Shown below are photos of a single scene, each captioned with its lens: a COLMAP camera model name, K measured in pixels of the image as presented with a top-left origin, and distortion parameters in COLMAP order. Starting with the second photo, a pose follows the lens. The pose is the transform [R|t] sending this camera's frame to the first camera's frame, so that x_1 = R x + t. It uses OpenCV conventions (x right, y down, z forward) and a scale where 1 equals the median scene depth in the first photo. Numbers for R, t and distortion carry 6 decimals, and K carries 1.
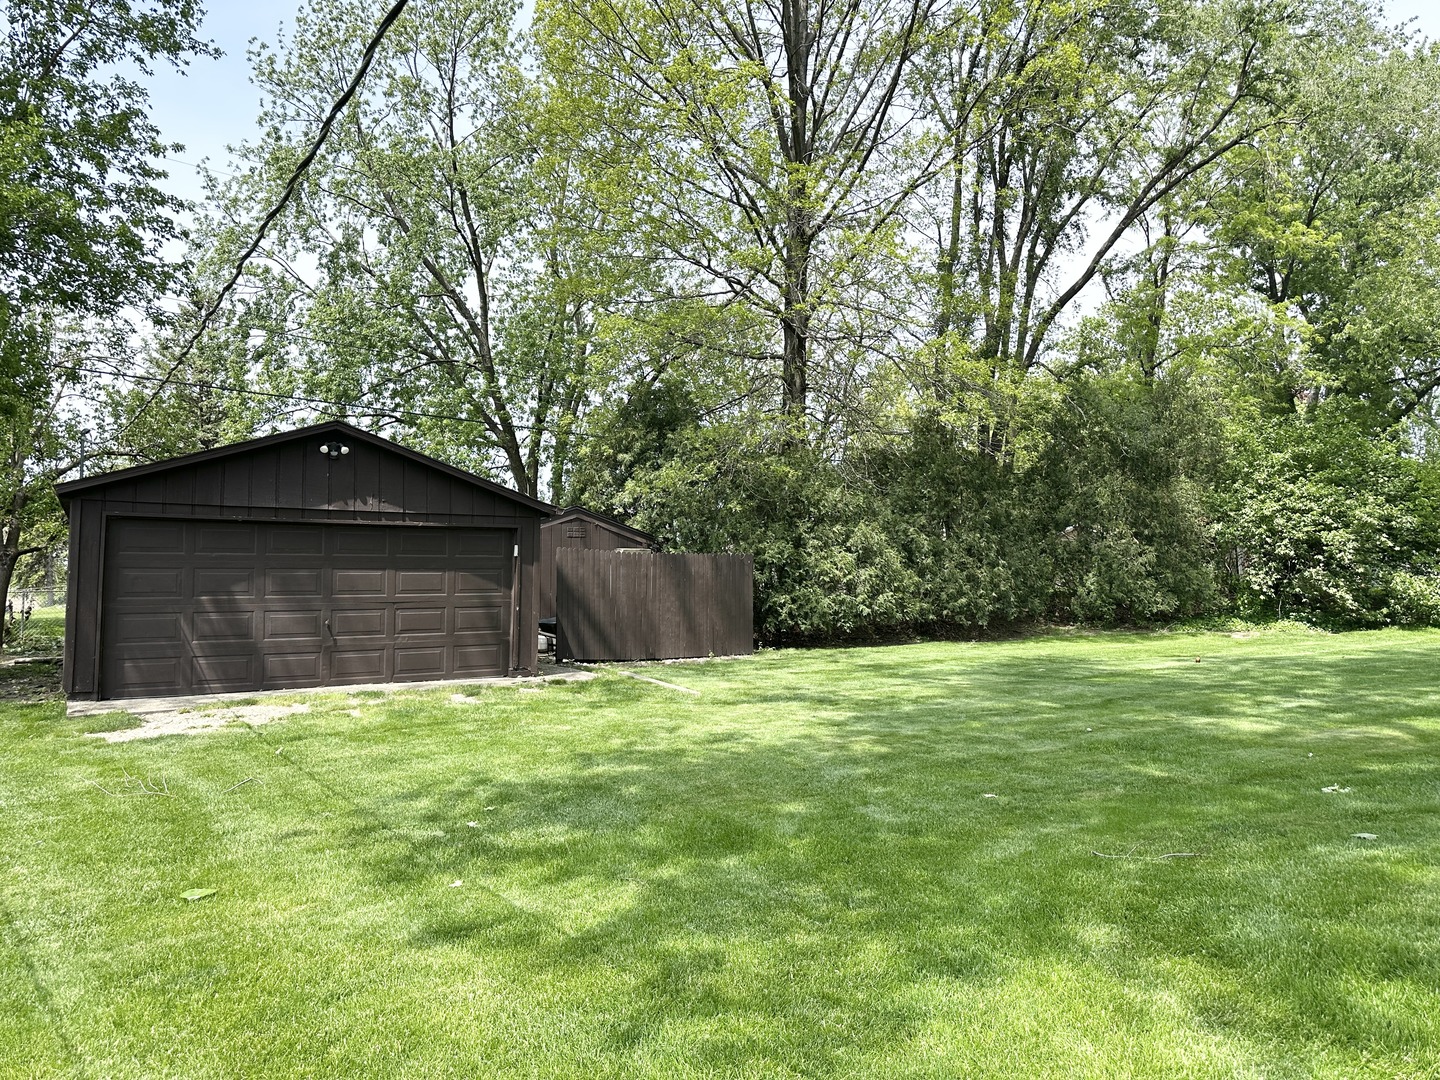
lens RADIAL K [[1017.1, 0, 720.0], [0, 1017.1, 540.0], [0, 0, 1]] dist [0.047849, -0.067072]
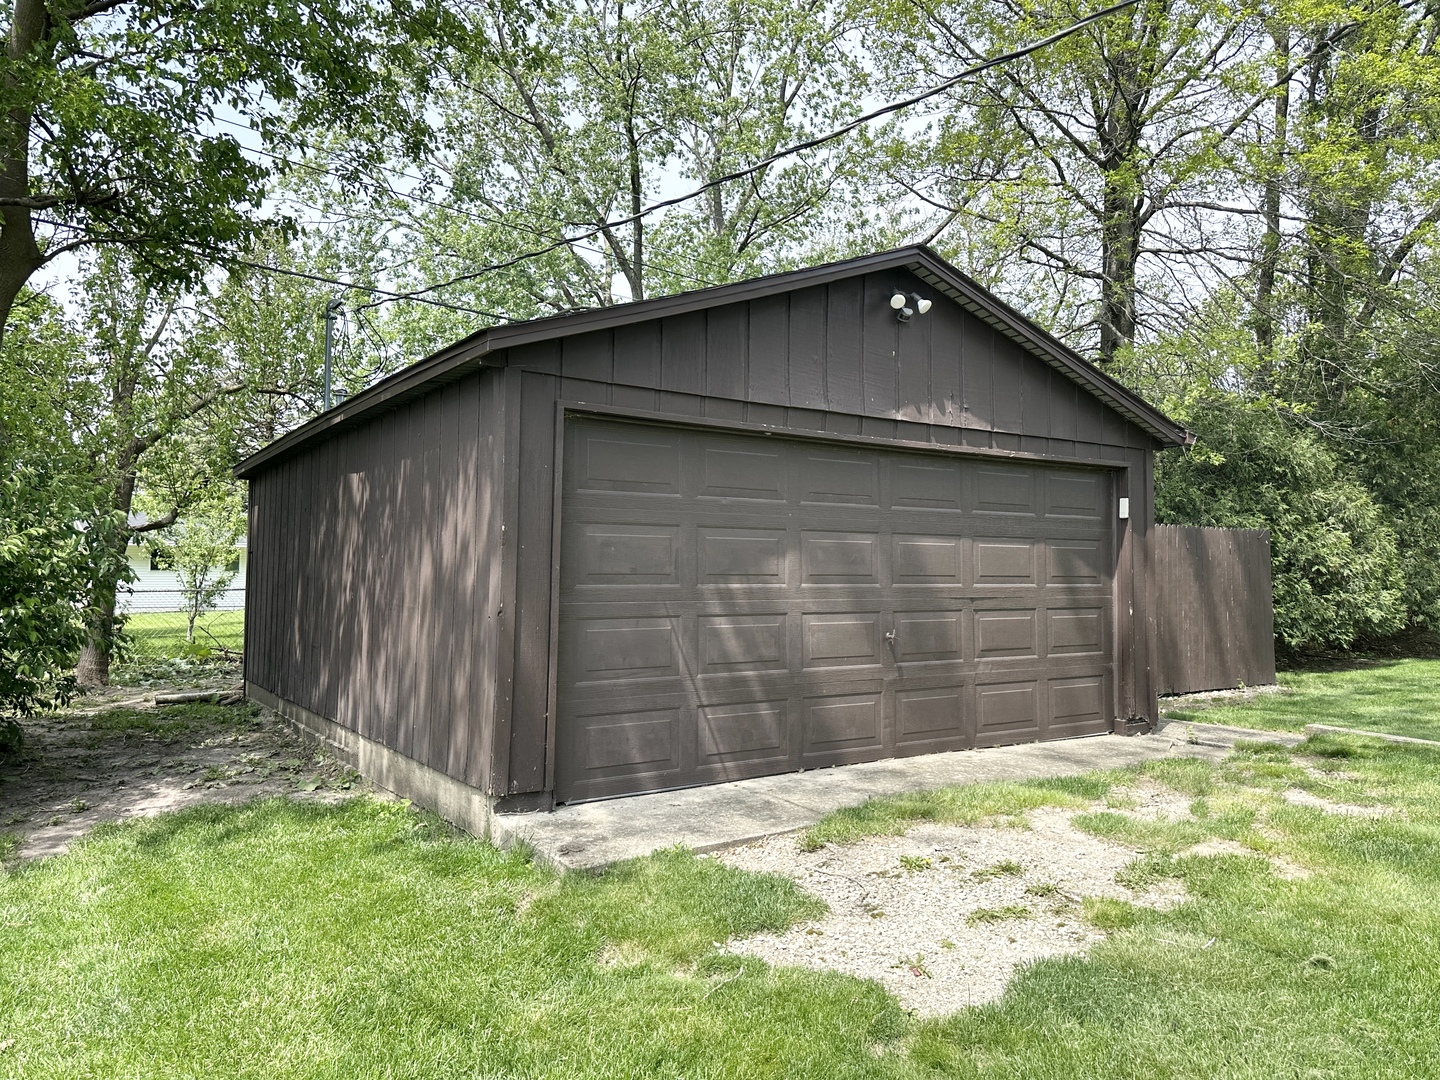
lens RADIAL K [[1017.1, 0, 720.0], [0, 1017.1, 540.0], [0, 0, 1]] dist [0.047849, -0.067072]
pose [[0.999786, -0.008572, -0.018812, -0.460560], [0.008318, 0.999874, -0.013544, 0.037979], [0.018925, 0.013384, 0.999731, 0.479414]]
